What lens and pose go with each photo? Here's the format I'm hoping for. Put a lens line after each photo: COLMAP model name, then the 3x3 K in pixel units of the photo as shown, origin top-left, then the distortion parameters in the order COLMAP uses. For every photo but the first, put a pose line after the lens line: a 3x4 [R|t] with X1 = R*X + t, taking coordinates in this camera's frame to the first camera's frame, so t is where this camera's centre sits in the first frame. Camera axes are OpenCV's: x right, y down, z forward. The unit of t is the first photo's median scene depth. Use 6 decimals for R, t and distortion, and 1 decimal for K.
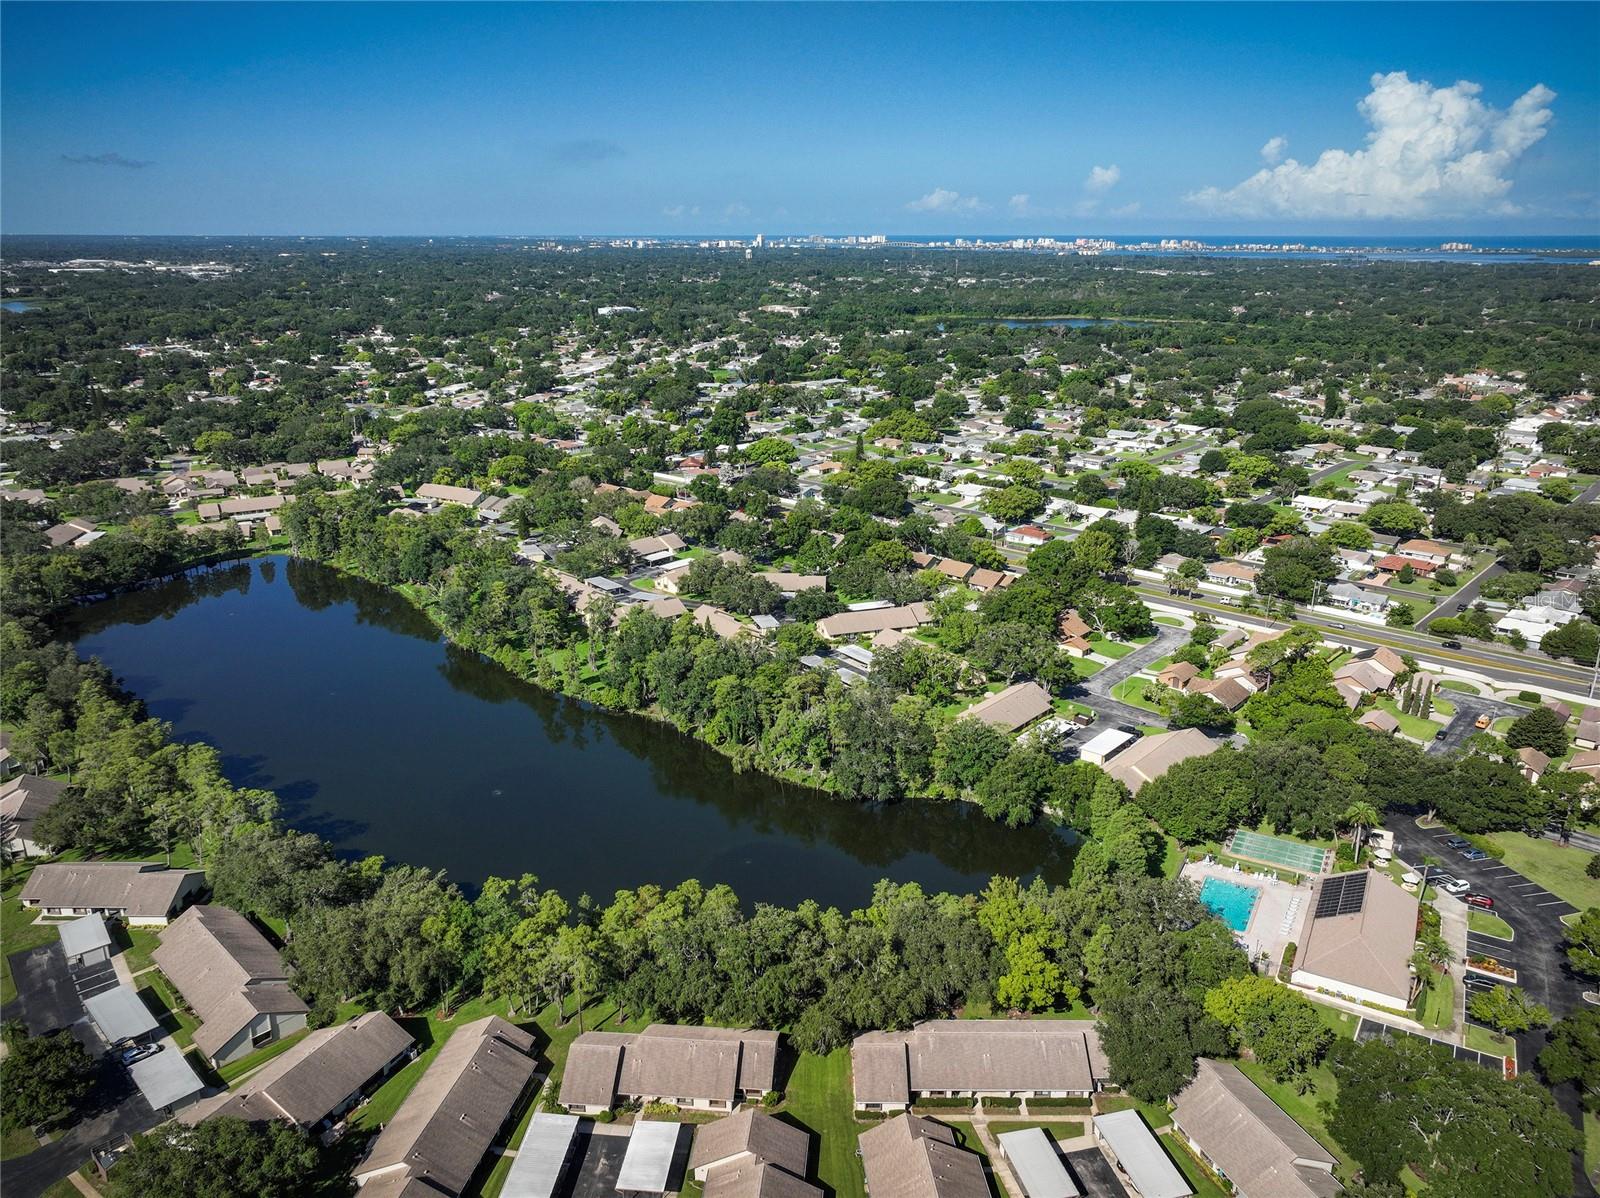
lens RADIAL K [[1146.2, 0, 800.0], [0, 1146.2, 599.0], [0, 0, 1]] dist [-0.012895, 0.023029]
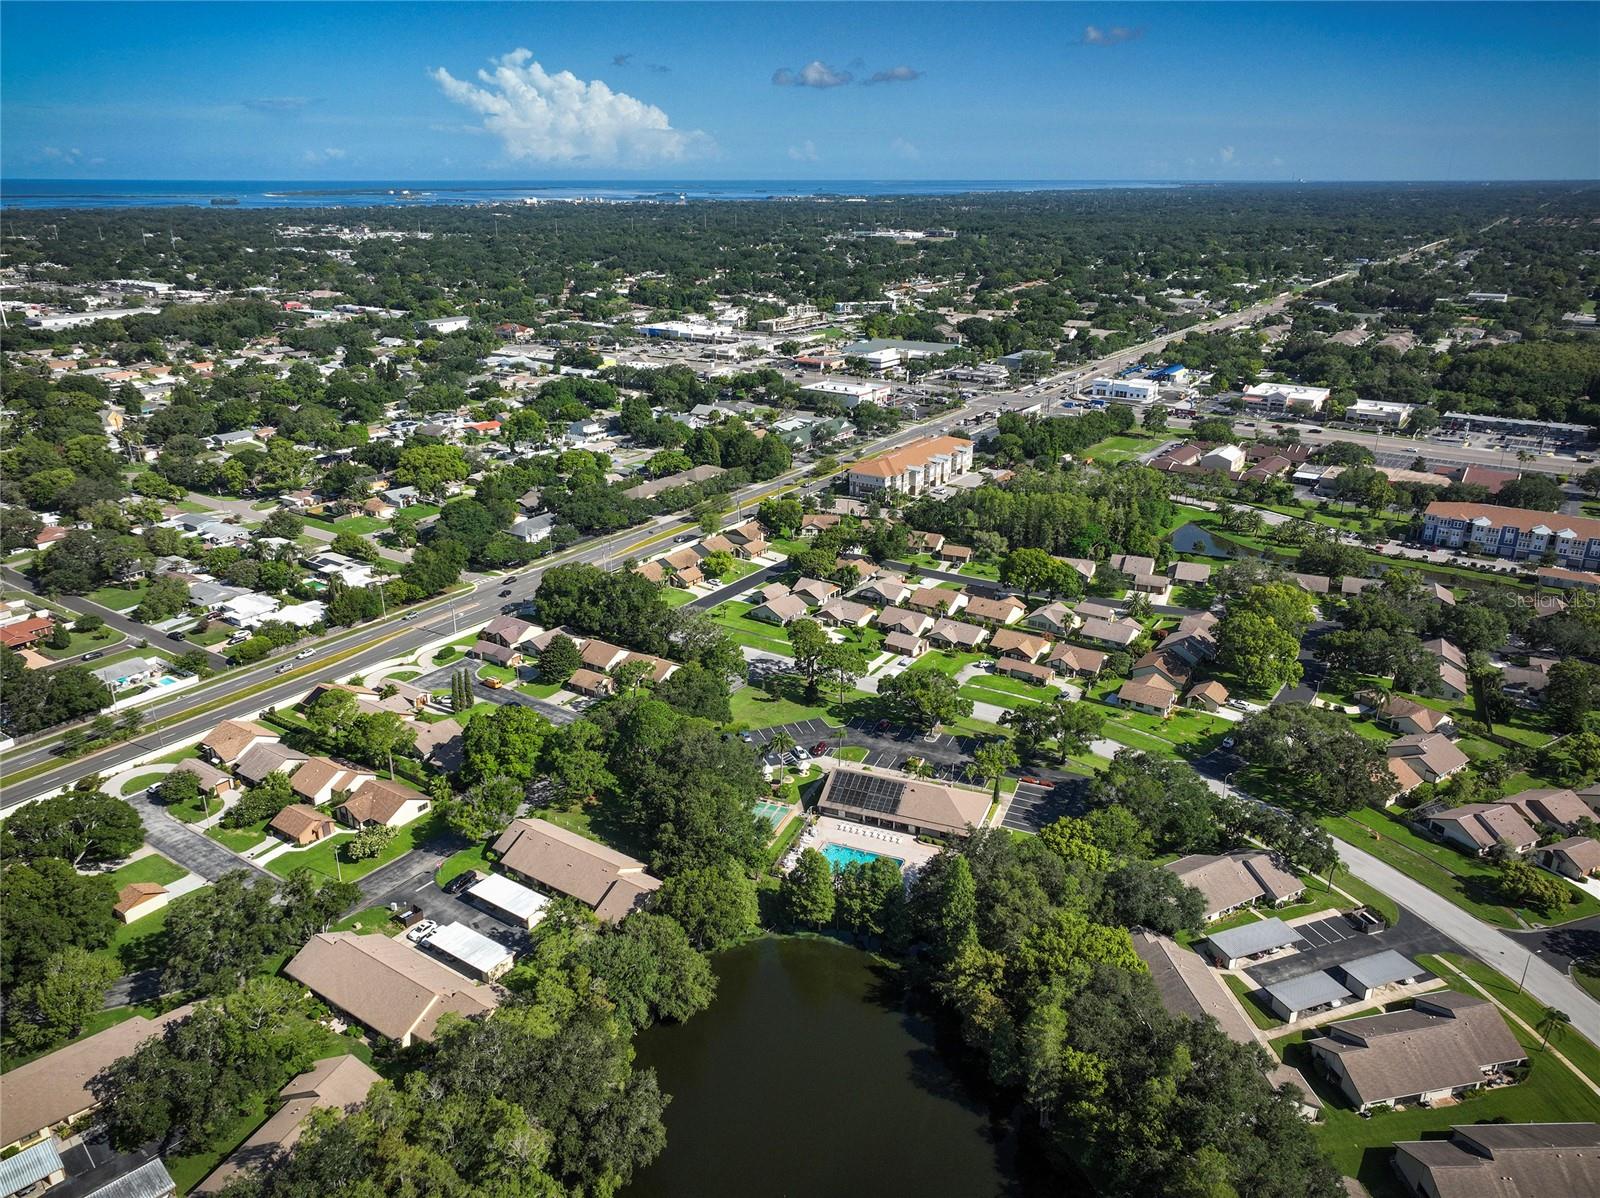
lens RADIAL K [[1132.4, 0, 800.0], [0, 1132.4, 599.0], [0, 0, 1]] dist [0.010507, 0.003362]
pose [[-0.130262, -0.343963, 0.929904, -0.211905], [0.302569, 0.879365, 0.367654, -0.145937], [-0.944184, 0.329252, -0.010475, 0.421085]]
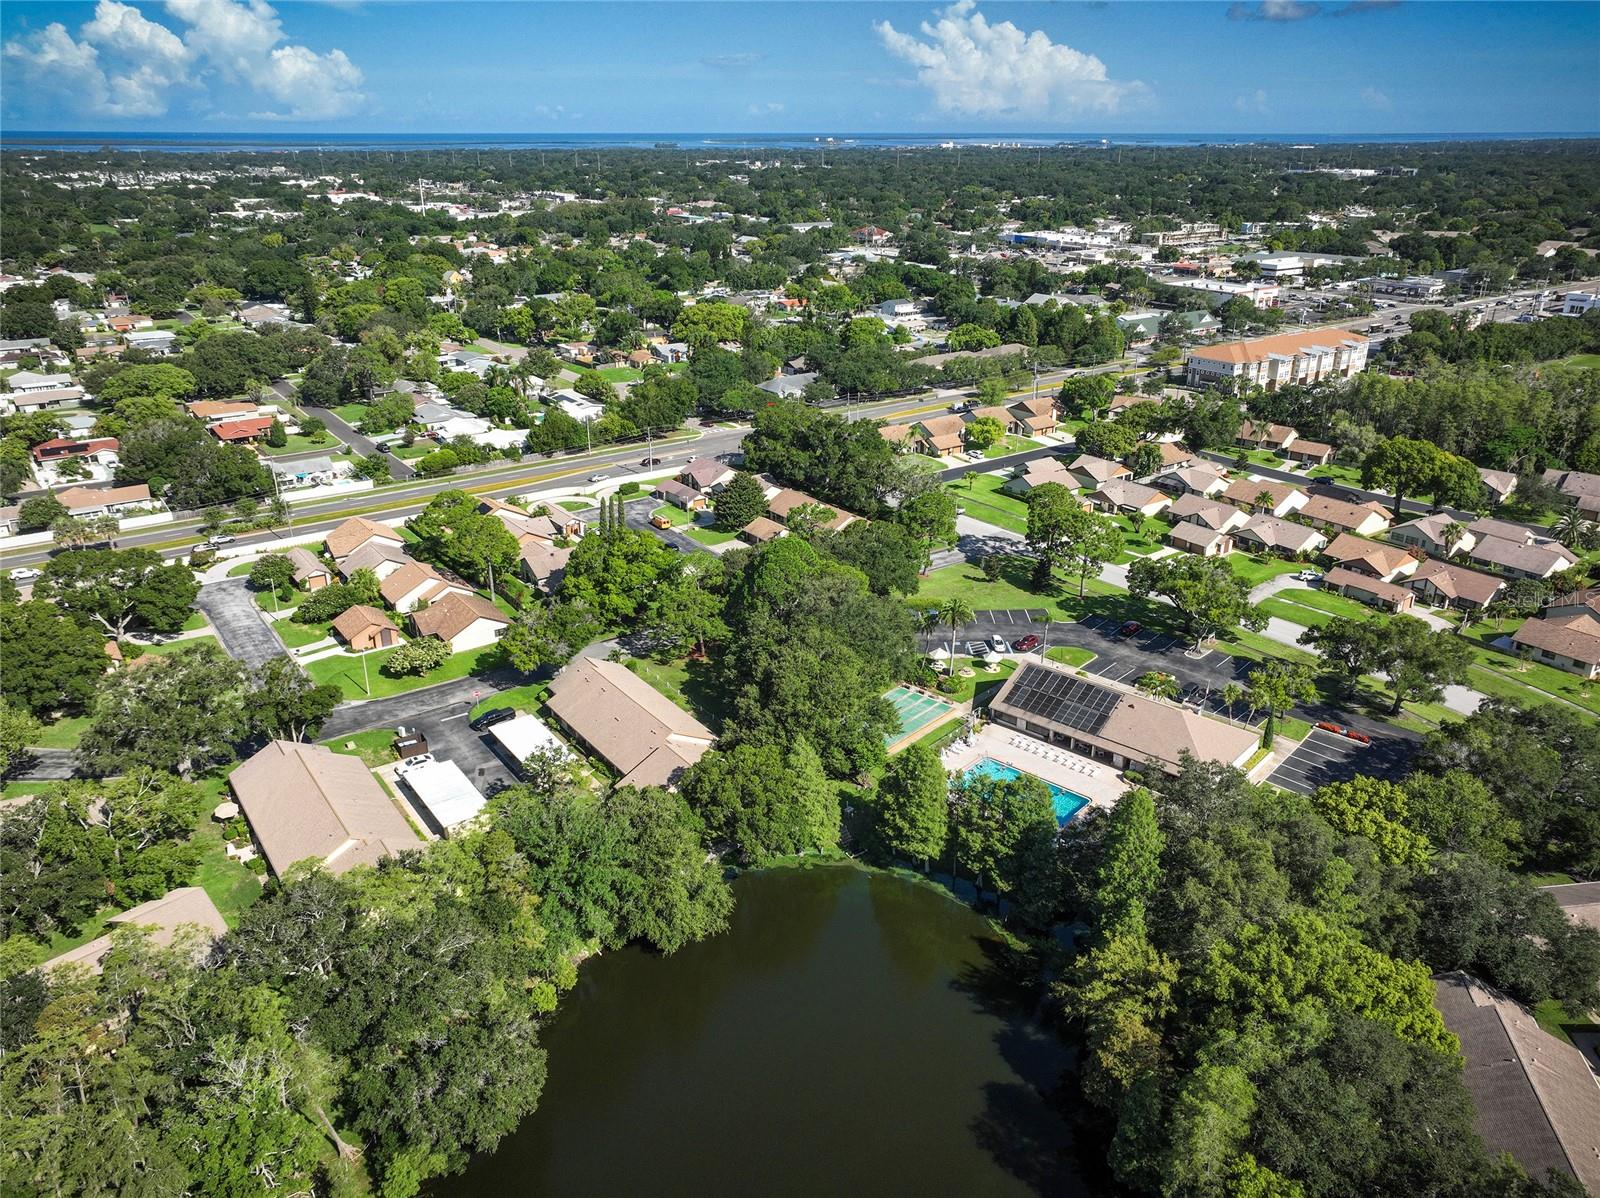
lens RADIAL K [[1146.2, 0, 800.0], [0, 1146.2, 599.0], [0, 0, 1]] dist [-0.012895, 0.023029]
pose [[0.212673, -0.369065, 0.904744, -0.103714], [0.298957, 0.906100, 0.299344, -0.038222], [-0.930266, 0.206816, 0.303038, 0.381119]]
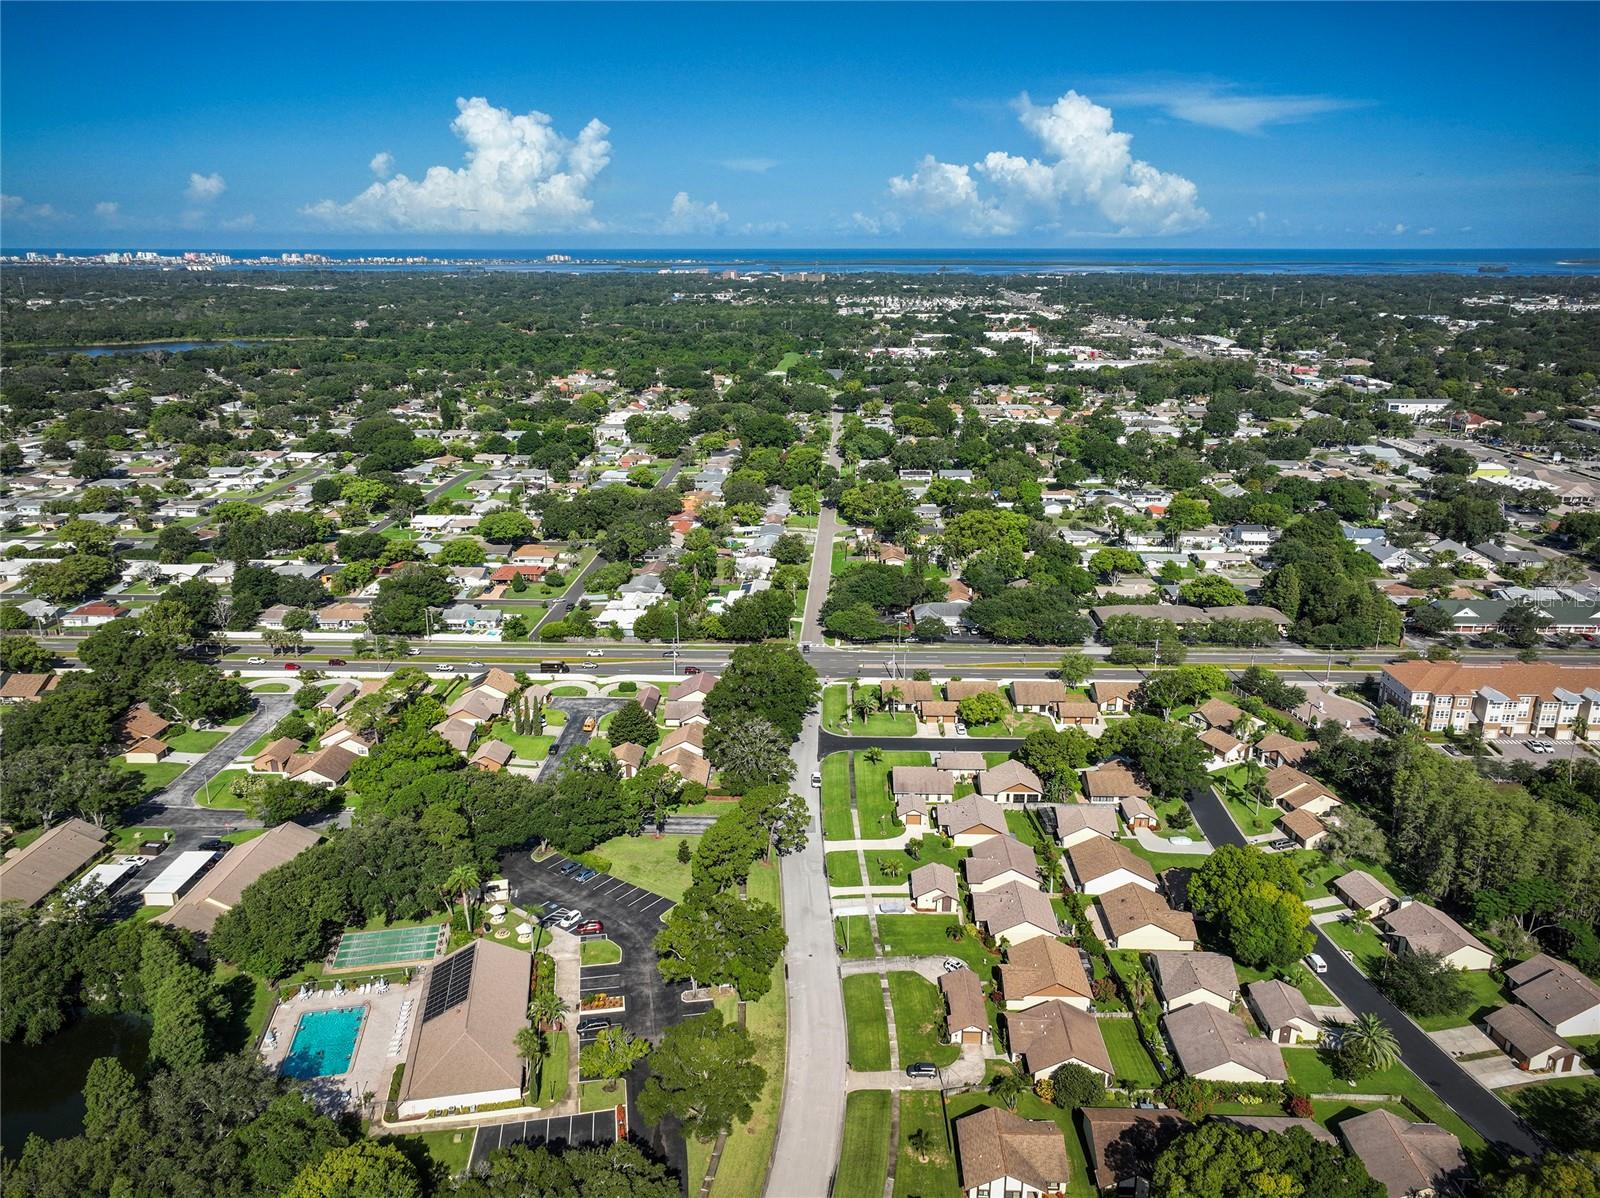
lens RADIAL K [[1146.2, 0, 800.0], [0, 1146.2, 599.0], [0, 0, 1]] dist [-0.012895, 0.023029]
pose [[0.767285, -0.188412, 0.613004, 0.079589], [0.194803, 0.979177, 0.057128, -0.013786], [-0.611003, 0.075582, 0.788012, 0.043138]]
